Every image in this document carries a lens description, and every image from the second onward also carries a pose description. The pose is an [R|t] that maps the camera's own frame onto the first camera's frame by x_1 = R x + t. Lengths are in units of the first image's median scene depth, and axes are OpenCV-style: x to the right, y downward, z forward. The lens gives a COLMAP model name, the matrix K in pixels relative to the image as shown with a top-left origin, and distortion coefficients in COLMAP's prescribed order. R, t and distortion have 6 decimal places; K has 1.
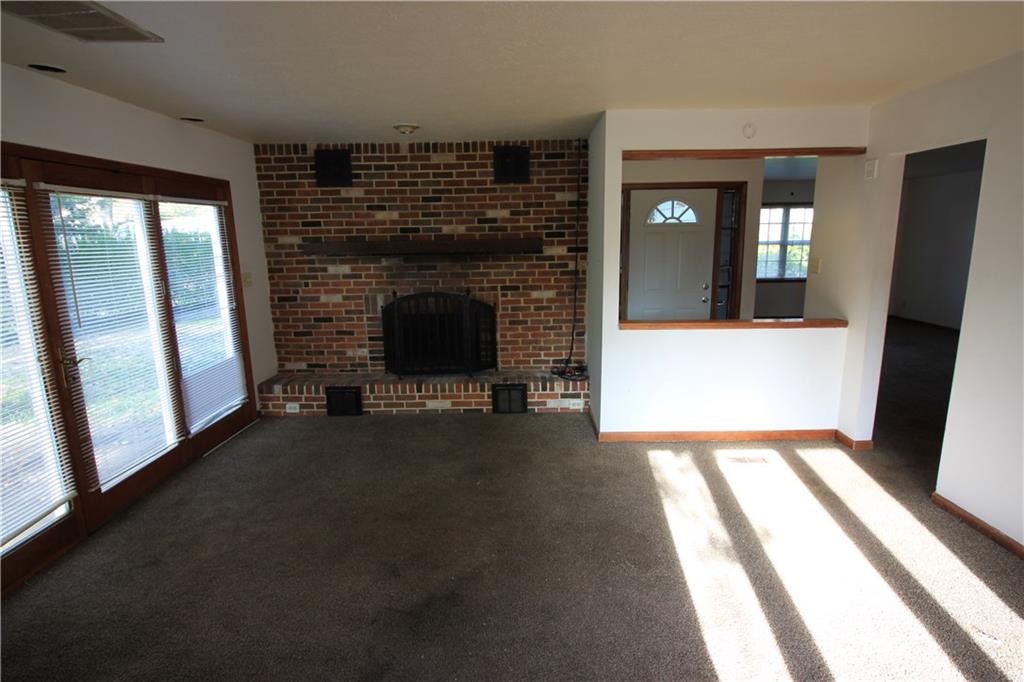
lens RADIAL K [[509.5, 0, 517.0], [0, 509.5, 331.8], [0, 0, 1]] dist [0.000791, -0.014090]
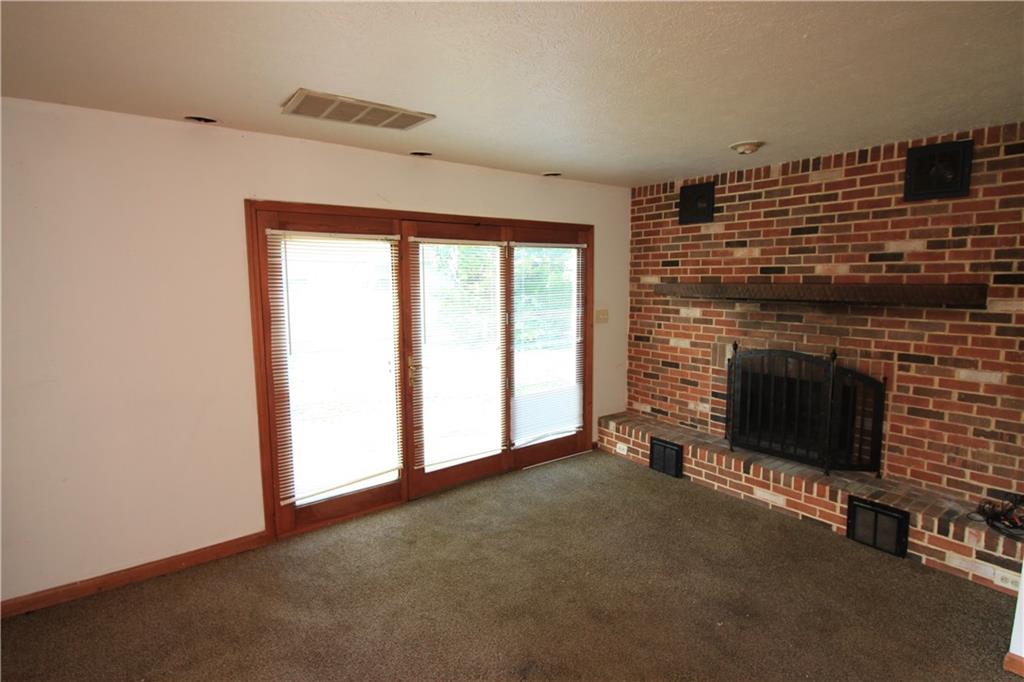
lens RADIAL K [[509.5, 0, 517.0], [0, 509.5, 331.8], [0, 0, 1]] dist [0.000791, -0.014090]
pose [[0.610098, 0.096505, -0.786427, 0.187260], [-0.152250, 0.988337, 0.003169, -0.045479], [0.777560, 0.117800, 0.617676, 0.205495]]
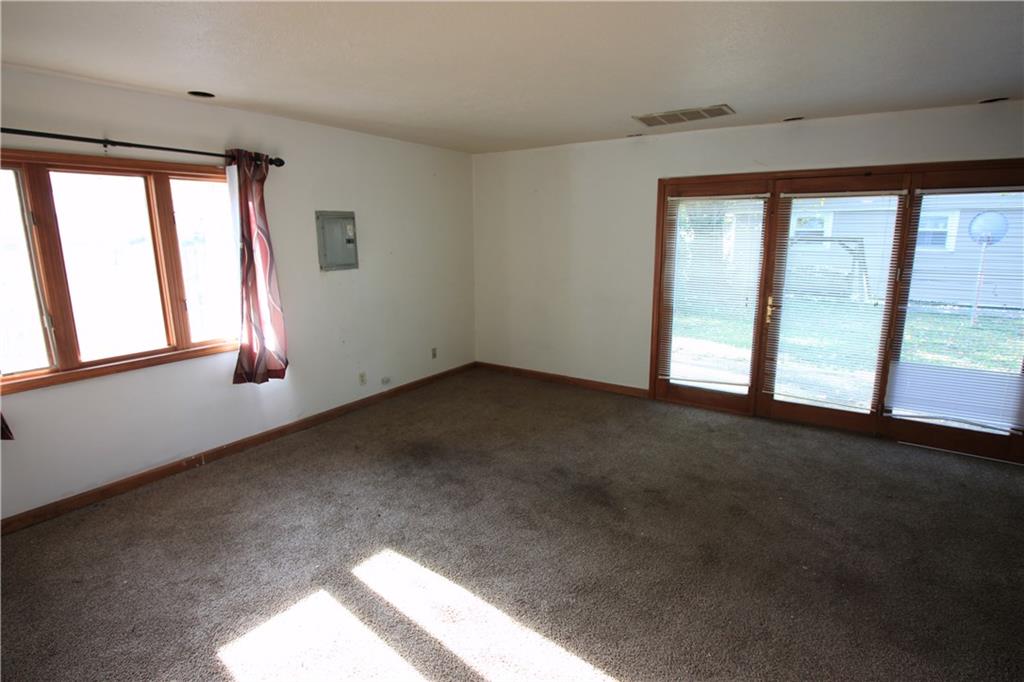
lens RADIAL K [[509.5, 0, 517.0], [0, 509.5, 331.8], [0, 0, 1]] dist [0.000791, -0.014090]
pose [[-0.539477, 0.181527, -0.822200, 0.483860], [-0.145480, 0.941703, 0.303366, -0.131686], [0.829337, 0.283272, -0.481619, 0.633131]]
